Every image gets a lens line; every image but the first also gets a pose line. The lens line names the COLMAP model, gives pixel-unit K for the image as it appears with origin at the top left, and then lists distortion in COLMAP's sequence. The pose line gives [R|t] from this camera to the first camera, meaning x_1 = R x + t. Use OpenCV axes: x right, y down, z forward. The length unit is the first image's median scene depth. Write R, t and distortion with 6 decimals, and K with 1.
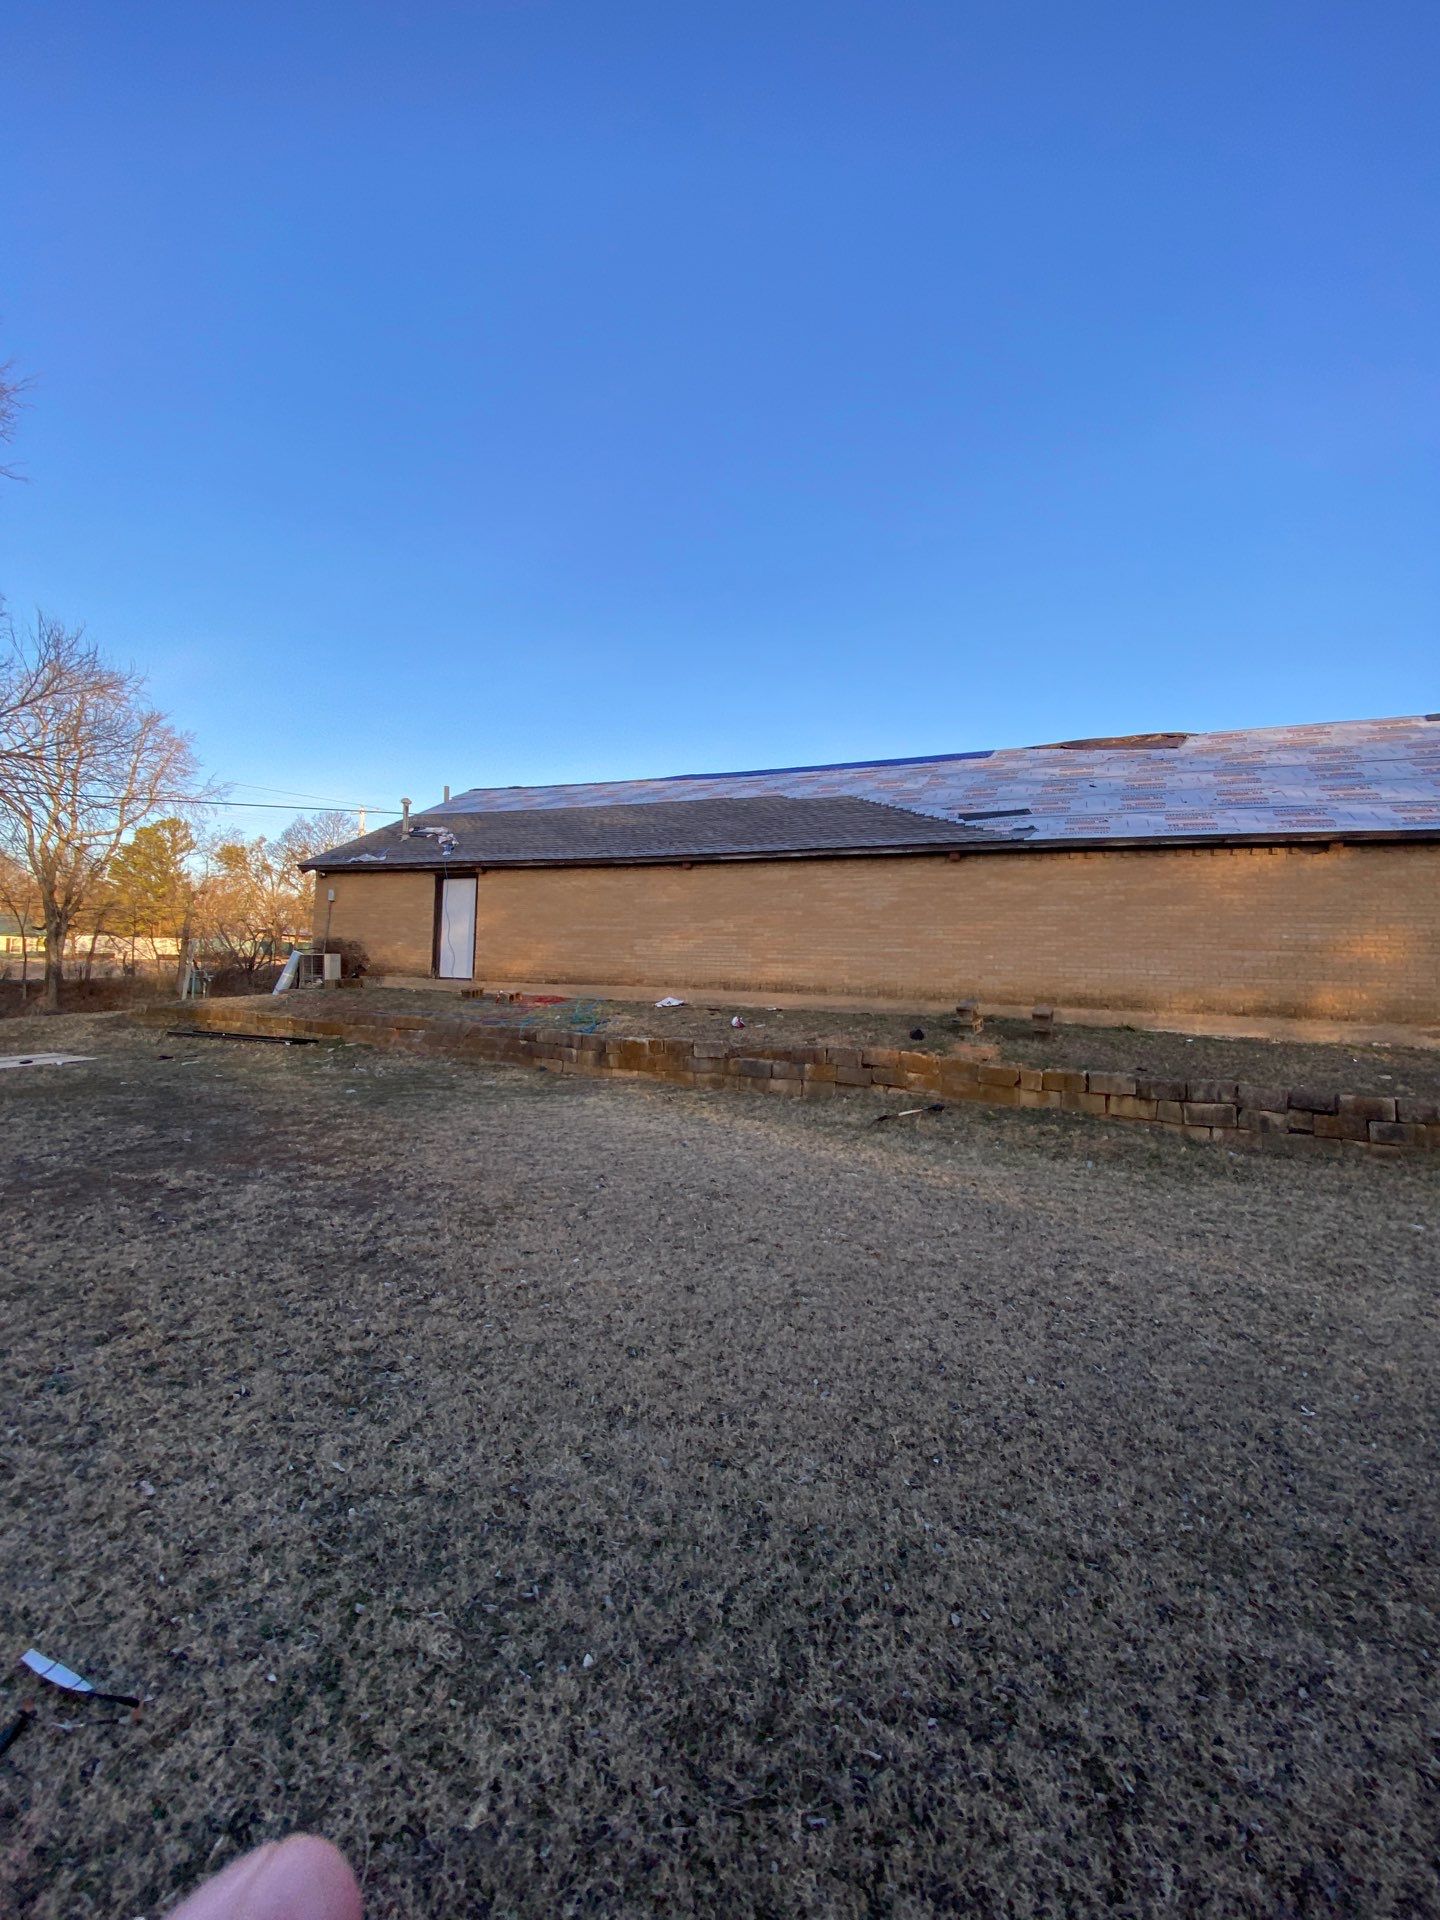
lens RADIAL K [[784.6, 0, 714.4], [0, 784.6, 954.1], [0, 0, 1]] dist [0.021201, -0.000065]
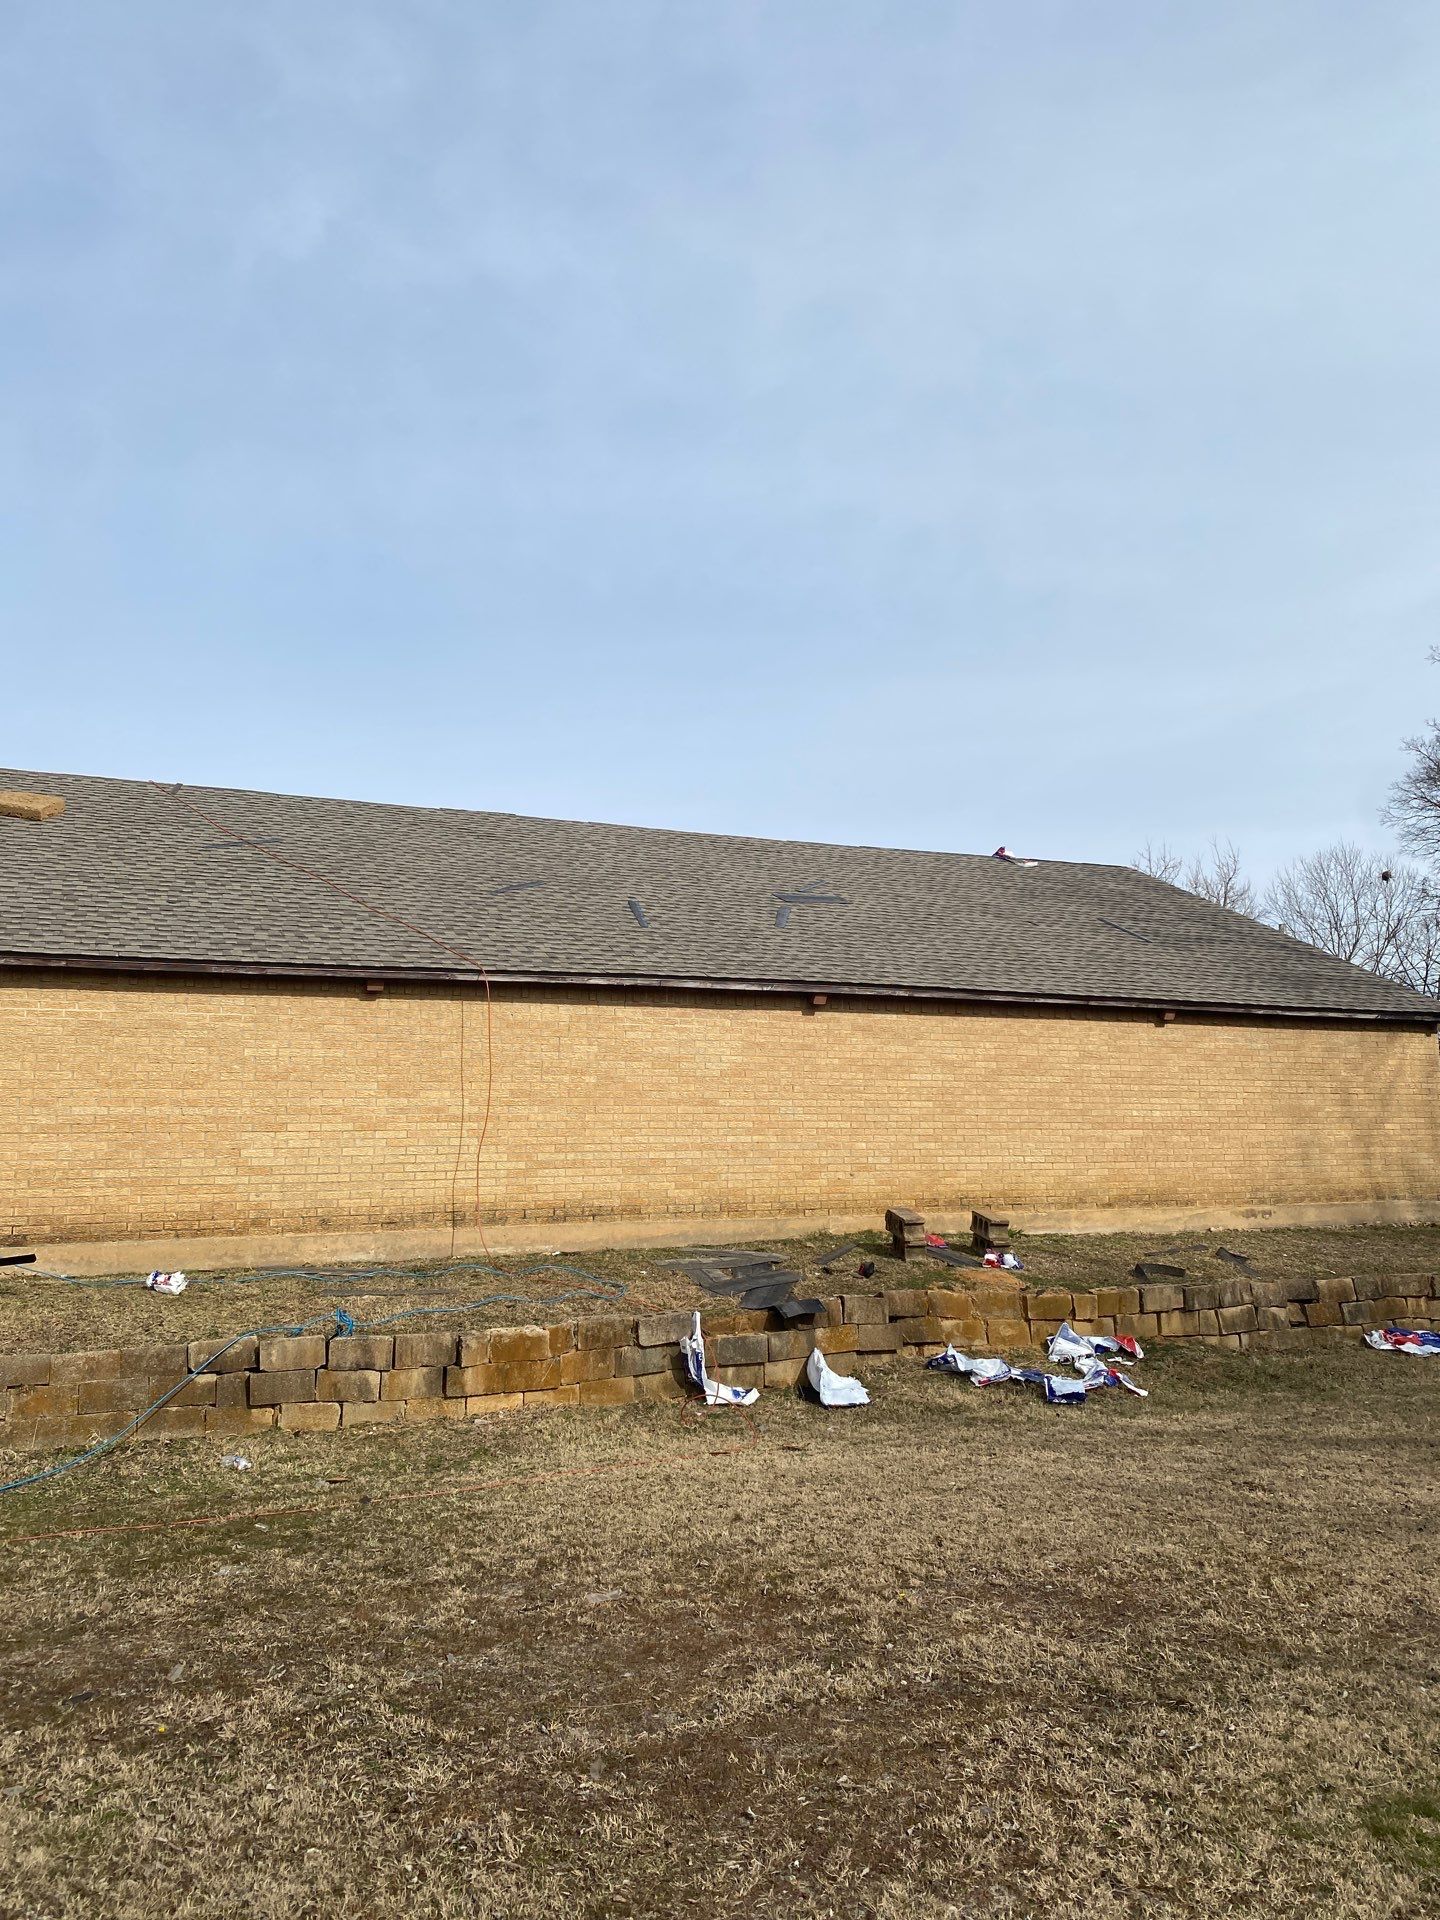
lens RADIAL K [[1462.9, 0, 733.7], [0, 1462.9, 935.8], [0, 0, 1]] dist [0.065913, -0.070142]
pose [[0.650858, 0.075062, 0.755480, -0.661285], [0.027489, 0.992118, -0.122256, -0.023073], [-0.758702, 0.100338, 0.643664, 0.211041]]
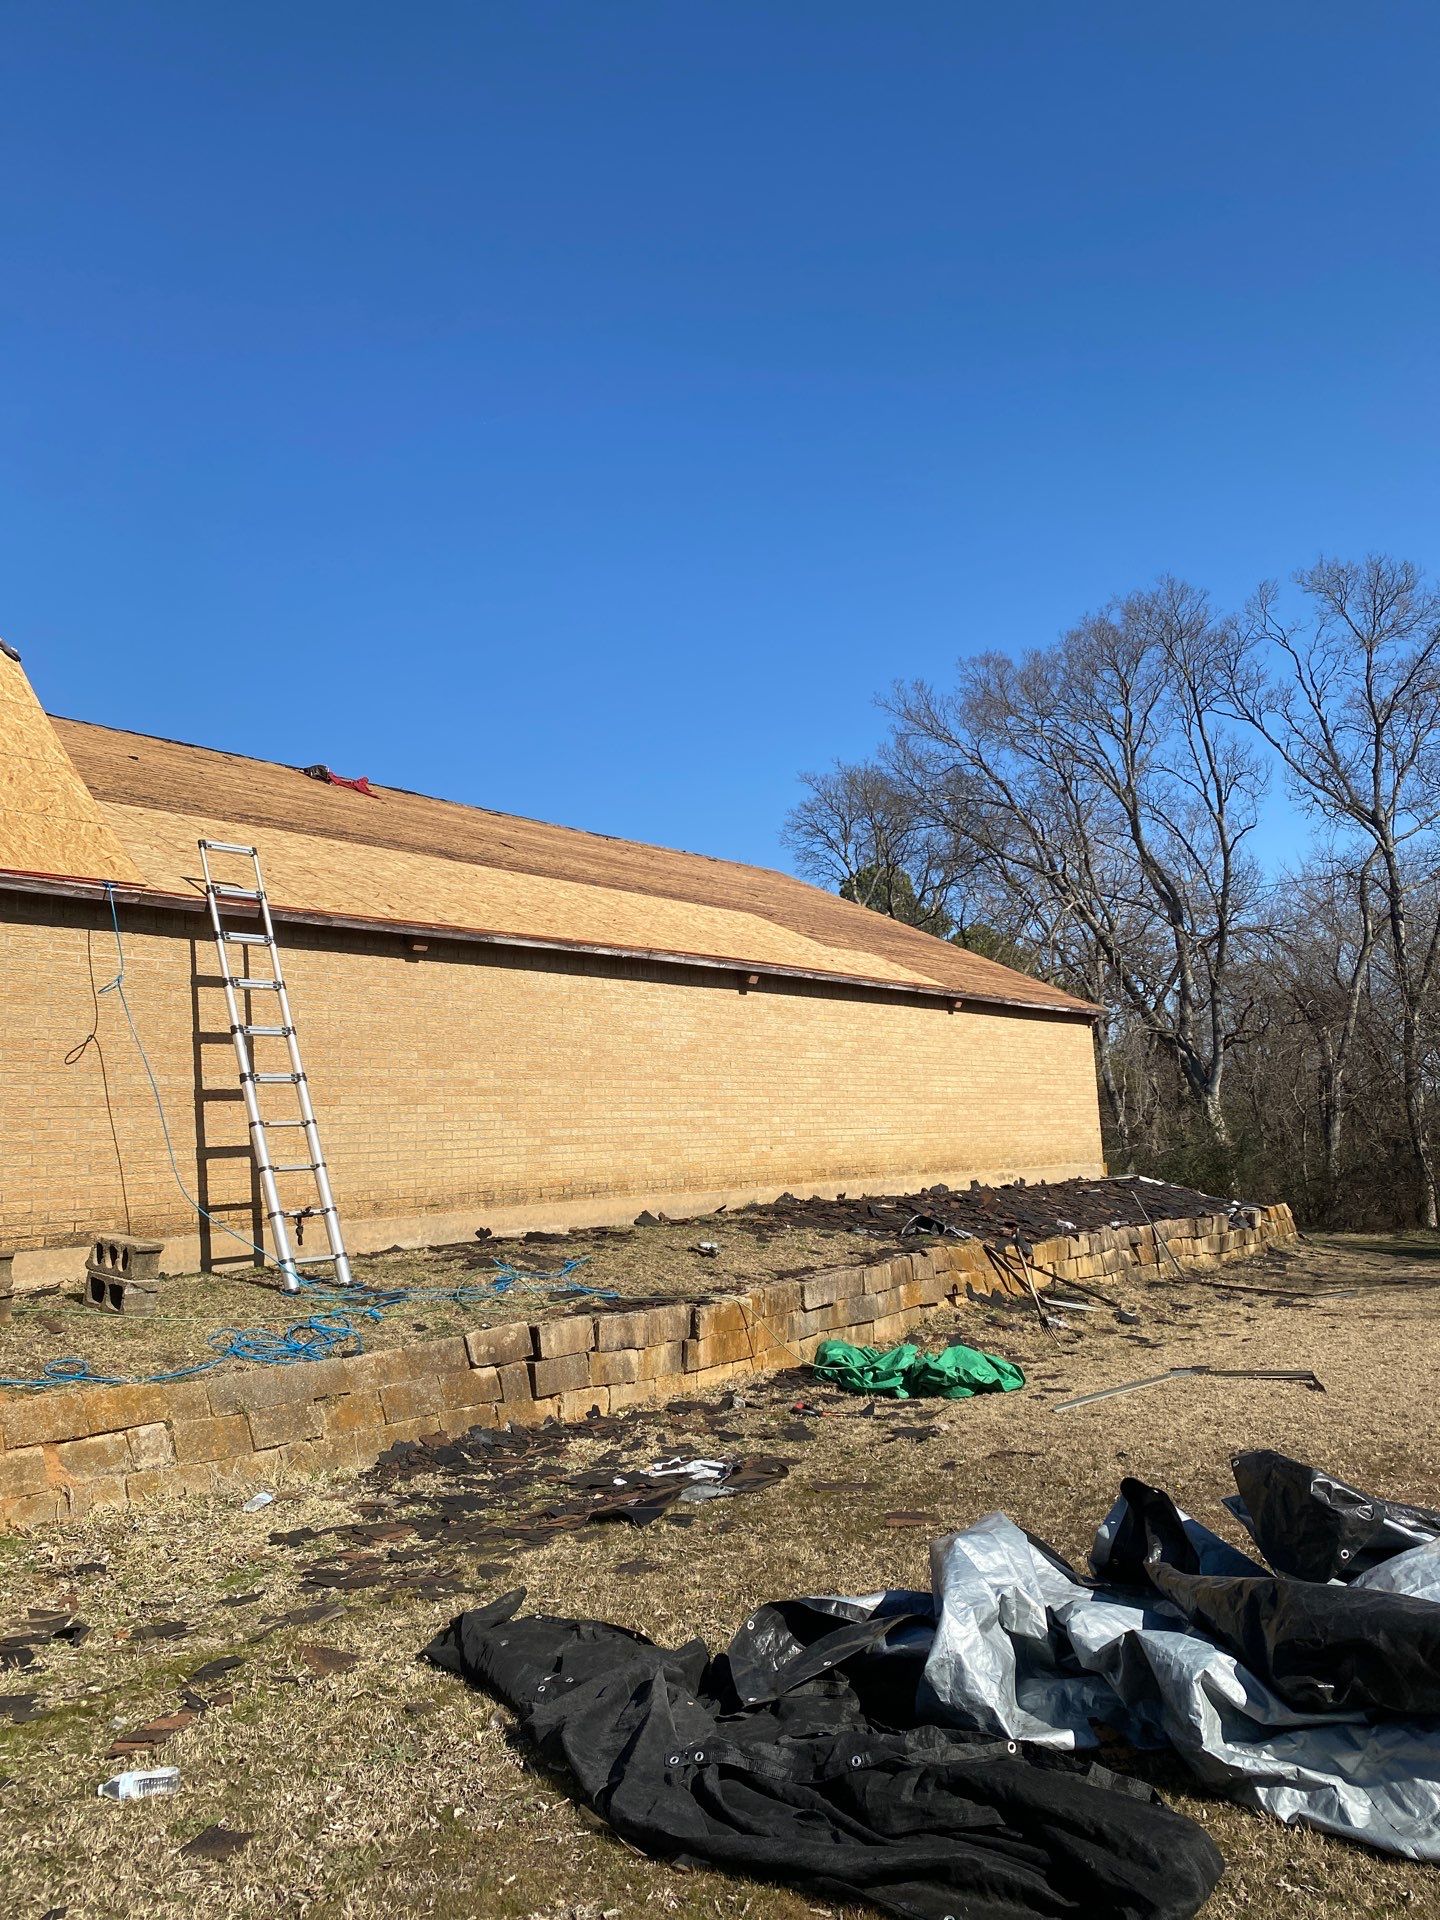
lens RADIAL K [[1462.9, 0, 743.9], [0, 1462.9, 957.8], [0, 0, 1]] dist [0.065913, -0.070142]
pose [[0.207021, 0.080316, 0.975034, -0.910036], [0.031674, 0.995552, -0.088731, -0.024148], [-0.977824, 0.049252, 0.203557, 0.682334]]
